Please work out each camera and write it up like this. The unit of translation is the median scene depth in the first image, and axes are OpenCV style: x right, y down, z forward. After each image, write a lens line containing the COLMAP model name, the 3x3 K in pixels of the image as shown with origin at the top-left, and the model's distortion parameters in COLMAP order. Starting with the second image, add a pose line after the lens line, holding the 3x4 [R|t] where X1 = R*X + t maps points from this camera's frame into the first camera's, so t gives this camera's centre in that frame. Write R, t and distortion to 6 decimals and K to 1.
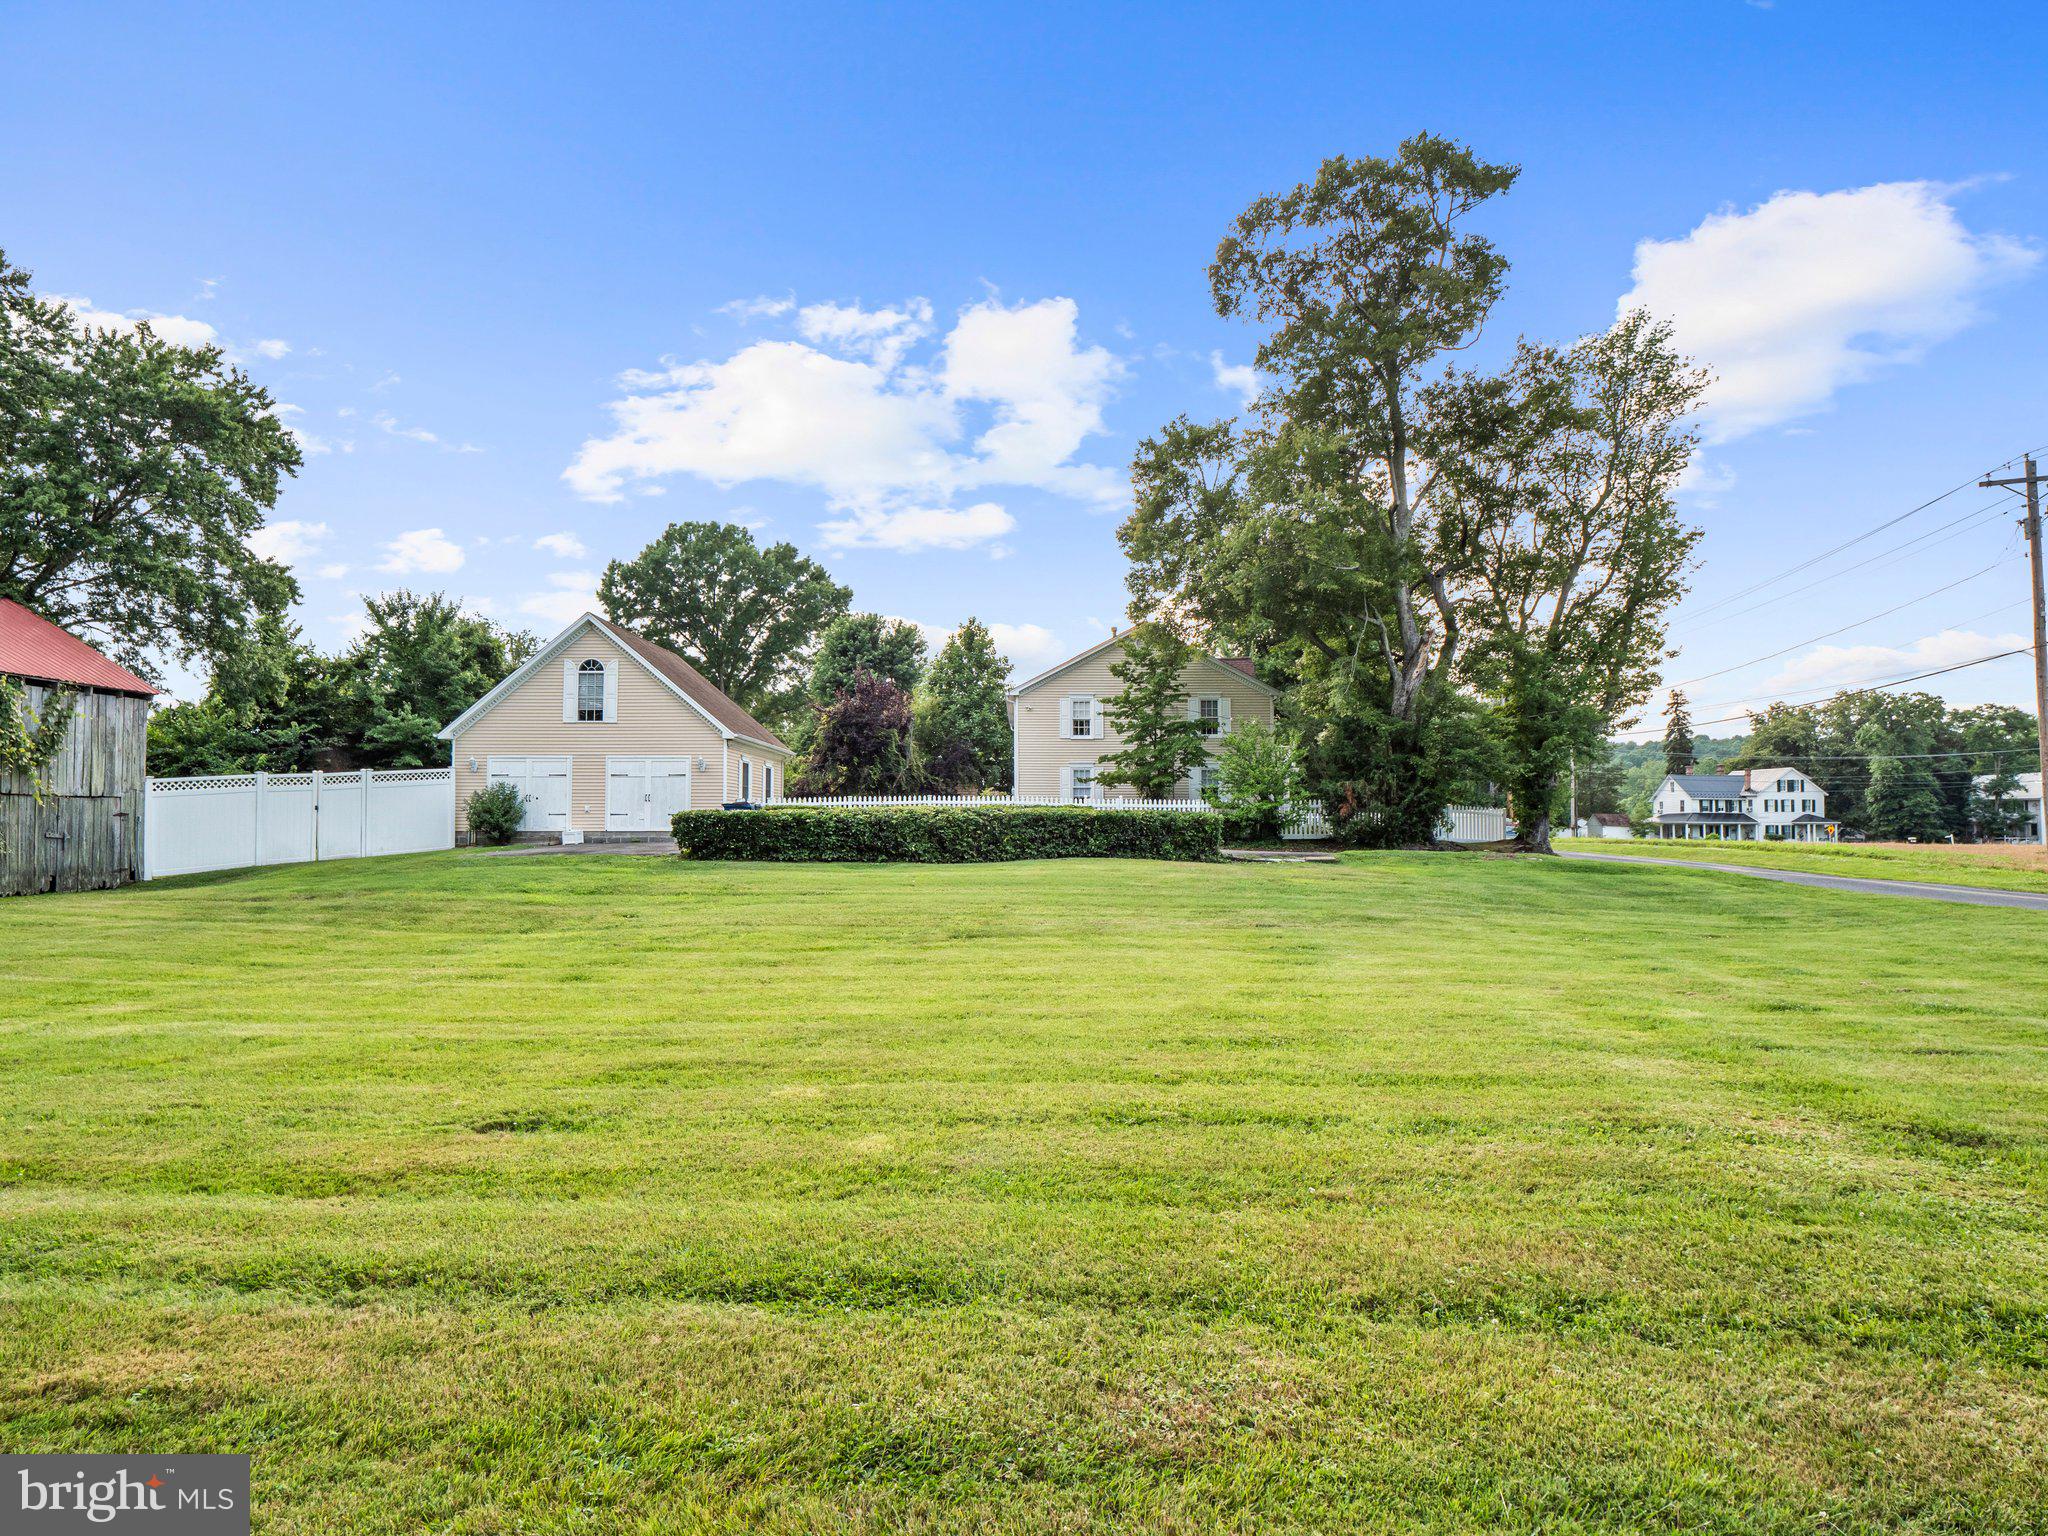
lens RADIAL K [[1193.7, 0, 1025.1], [0, 1193.7, 779.4], [0, 0, 1]] dist [0.000603, -0.002767]
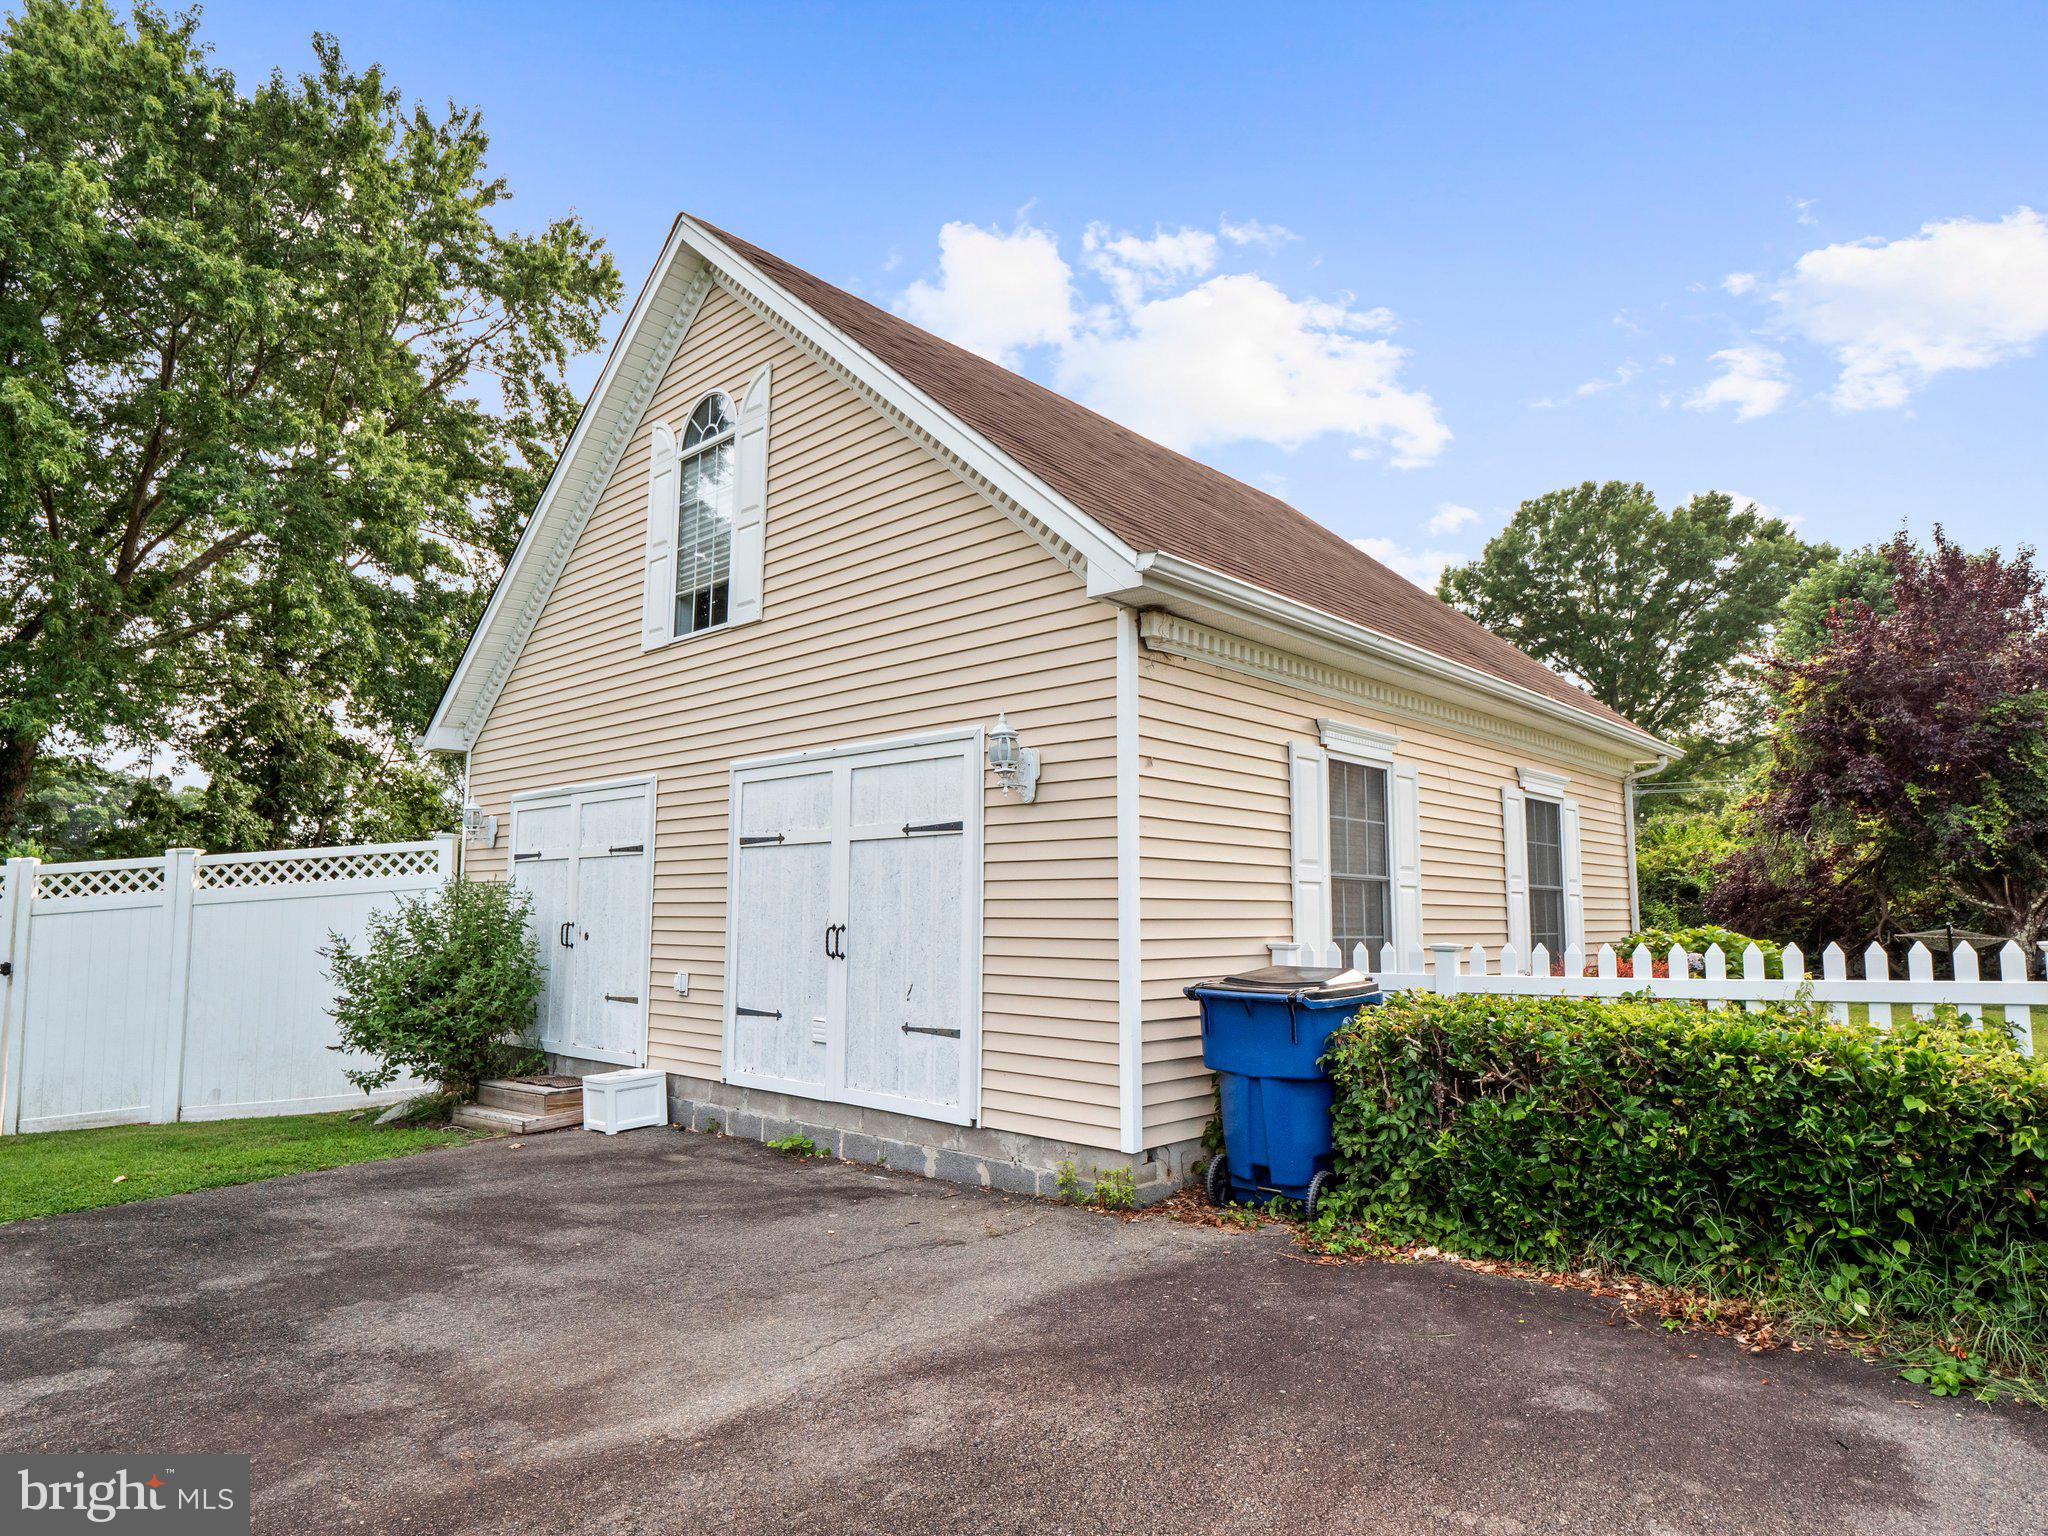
lens RADIAL K [[1193.7, 0, 1025.1], [0, 1193.7, 779.4], [0, 0, 1]] dist [0.000603, -0.002767]
pose [[0.734214, -0.074591, -0.674808, -0.127476], [0.023307, 0.996130, -0.084749, 0.004527], [0.678518, 0.046496, 0.733111, 0.749047]]
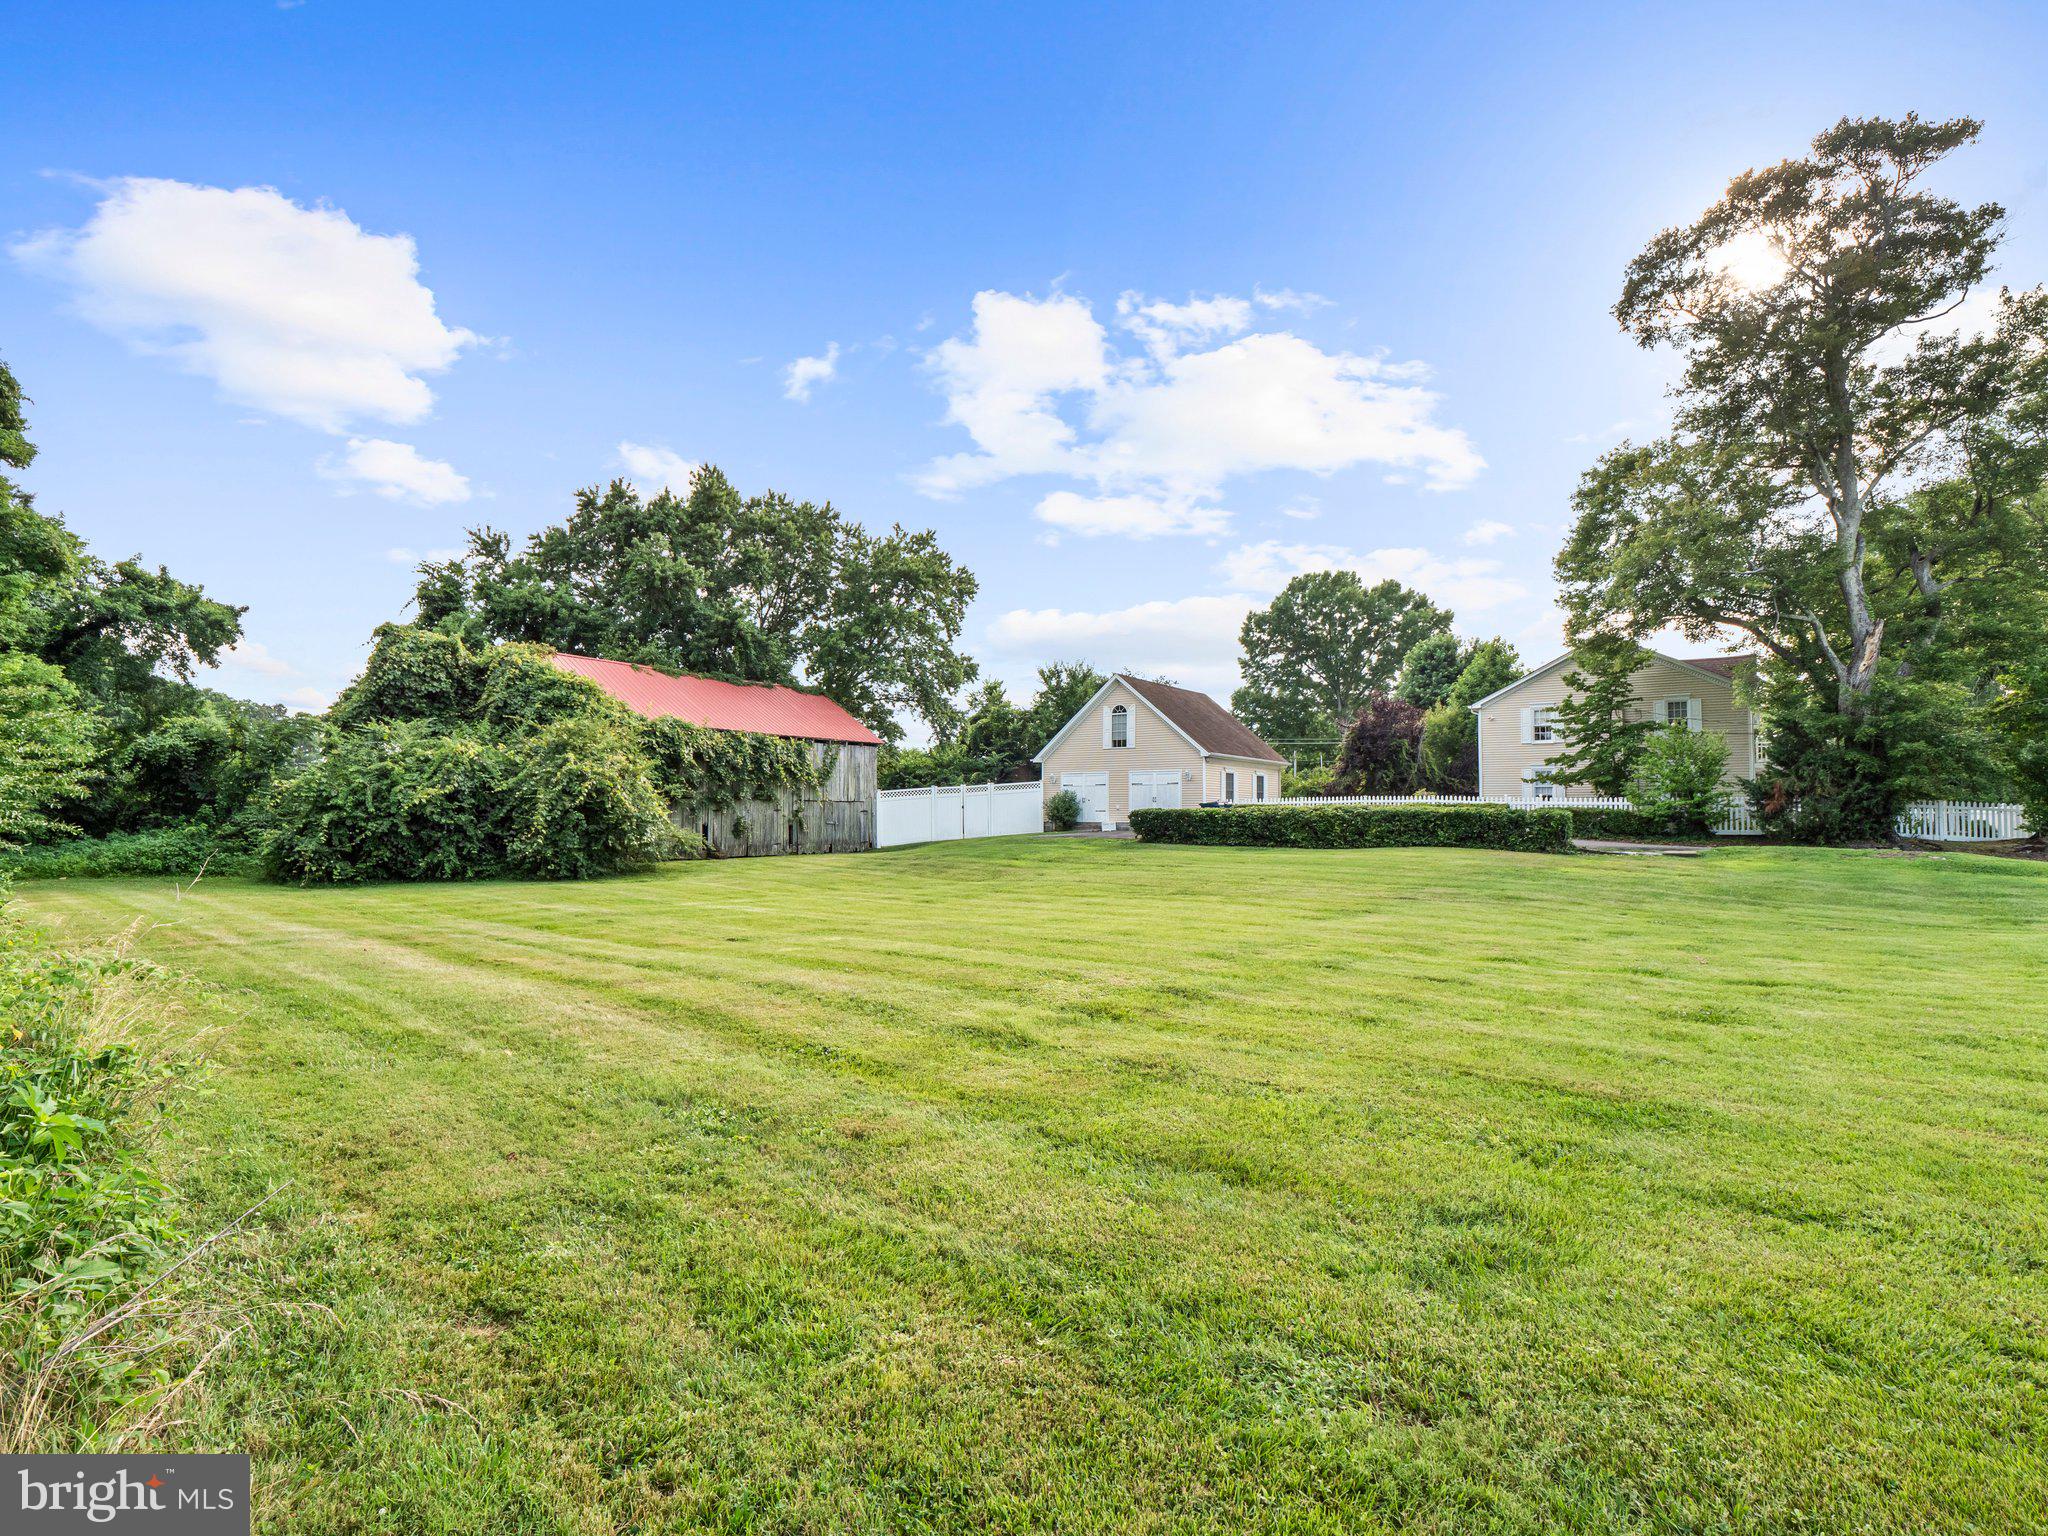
lens RADIAL K [[1006.6, 0, 1012.6], [0, 1006.6, 775.9], [0, 0, 1]] dist [-0.011174, -0.000260]
pose [[0.803803, -0.019782, -0.594566, 0.229594], [0.018029, 0.999798, -0.008891, -0.004300], [0.594622, -0.003573, 0.803997, -0.062226]]
